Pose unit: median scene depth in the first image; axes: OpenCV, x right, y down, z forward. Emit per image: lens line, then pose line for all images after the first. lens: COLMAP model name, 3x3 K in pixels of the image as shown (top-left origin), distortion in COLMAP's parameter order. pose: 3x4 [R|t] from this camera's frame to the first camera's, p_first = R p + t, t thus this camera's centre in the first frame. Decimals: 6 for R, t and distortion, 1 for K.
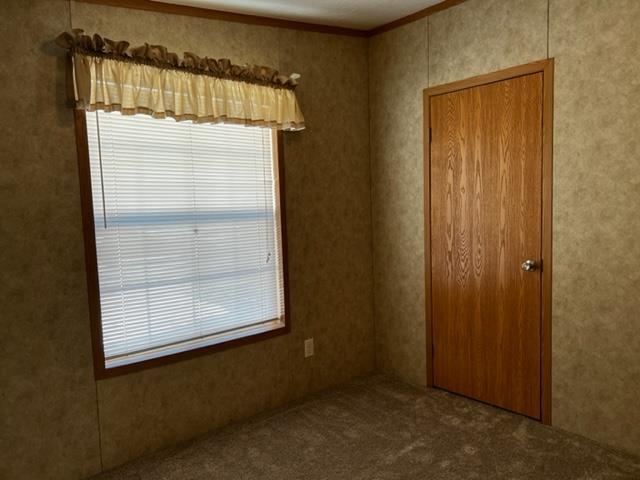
lens RADIAL K [[473.4, 0, 320.0], [0, 473.4, 240.0], [0, 0, 1]] dist [0.001977, -0.080506]
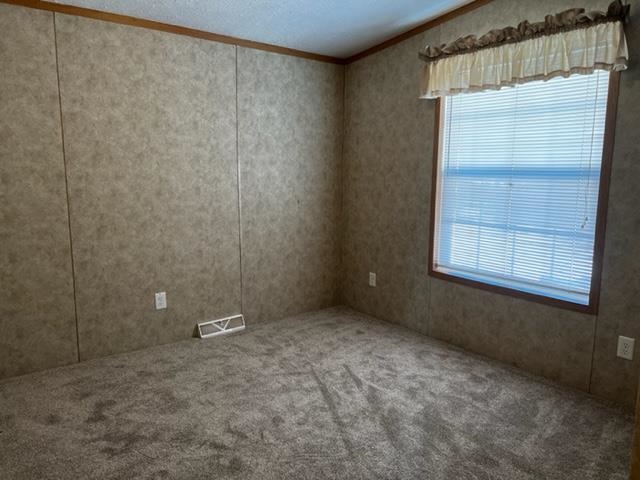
lens RADIAL K [[473.4, 0, 320.0], [0, 473.4, 240.0], [0, 0, 1]] dist [0.001977, -0.080506]
pose [[-0.106707, 0.169996, -0.979650, 0.919374], [-0.071276, 0.981433, 0.178069, -0.058488], [0.991733, 0.088827, -0.092609, 0.673270]]
